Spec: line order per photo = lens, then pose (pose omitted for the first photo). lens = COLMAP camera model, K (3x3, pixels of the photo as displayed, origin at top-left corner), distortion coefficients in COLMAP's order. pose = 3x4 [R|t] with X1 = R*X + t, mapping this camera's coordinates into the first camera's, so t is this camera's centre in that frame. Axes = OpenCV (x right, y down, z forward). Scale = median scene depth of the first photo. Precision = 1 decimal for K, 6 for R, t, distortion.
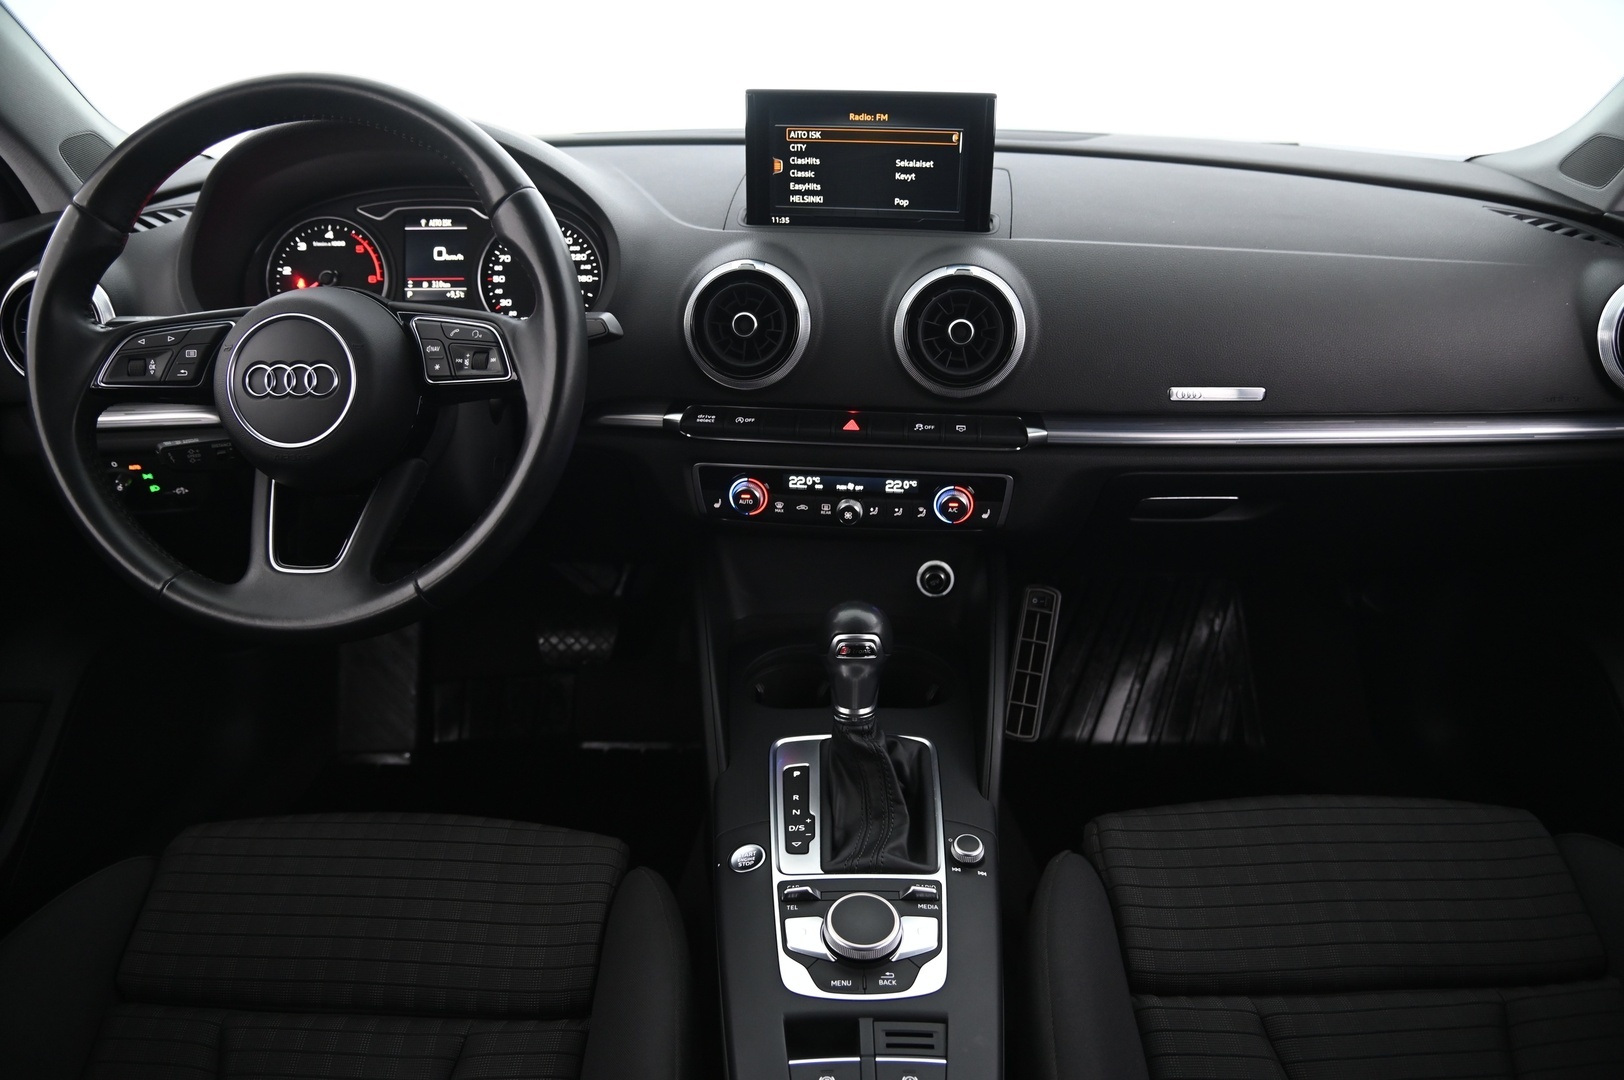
lens RADIAL K [[1080.5, 0, 812.0], [0, 1080.5, 540.0], [0, 0, 1]] dist [-0.118068, 0.051773]
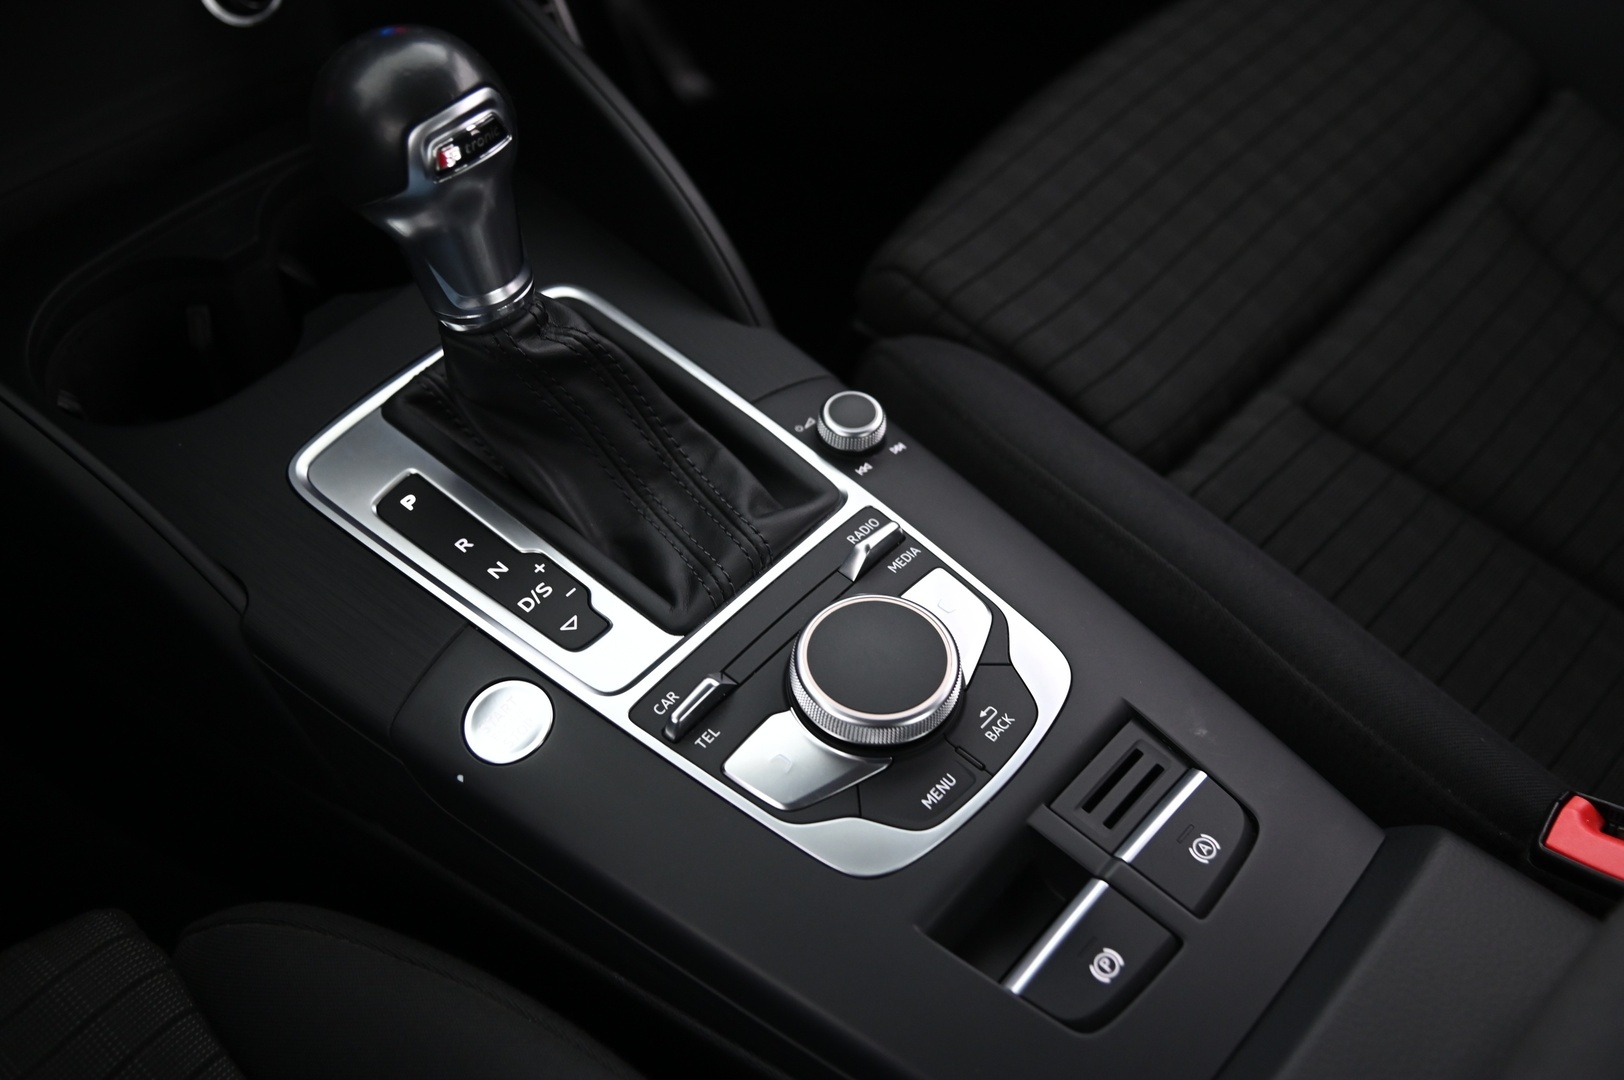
lens RADIAL K [[1669.6, 0, 814.6], [0, 1669.6, 556.0], [0, 0, 1]] dist [-0.011728, 0.165253]
pose [[0.658389, -0.567977, 0.493889, -0.227311], [0.341888, 0.810250, 0.476034, -0.019622], [-0.670550, -0.144560, 0.727644, 0.389493]]
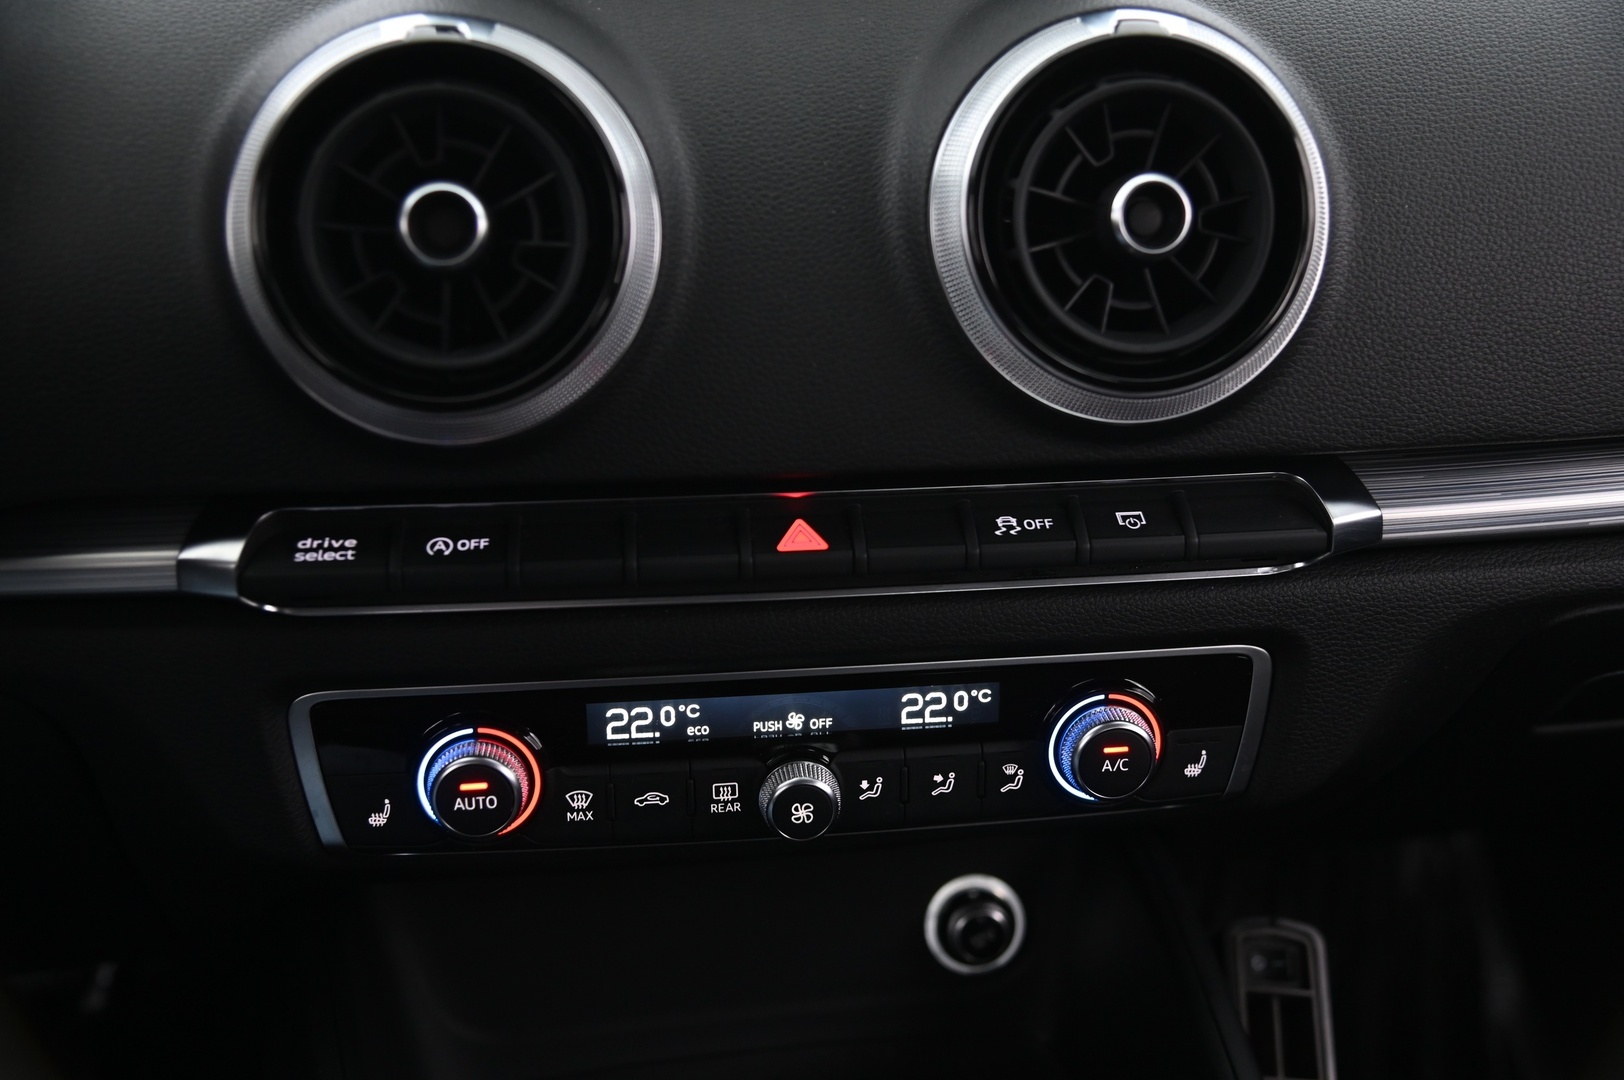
lens RADIAL K [[1669.6, 0, 814.6], [0, 1669.6, 556.0], [0, 0, 1]] dist [-0.011728, 0.165253]
pose [[0.973447, -0.077168, 0.215513, -0.064957], [0.096428, 0.992094, -0.080315, -0.058799], [-0.207611, 0.098964, 0.973193, 0.504333]]
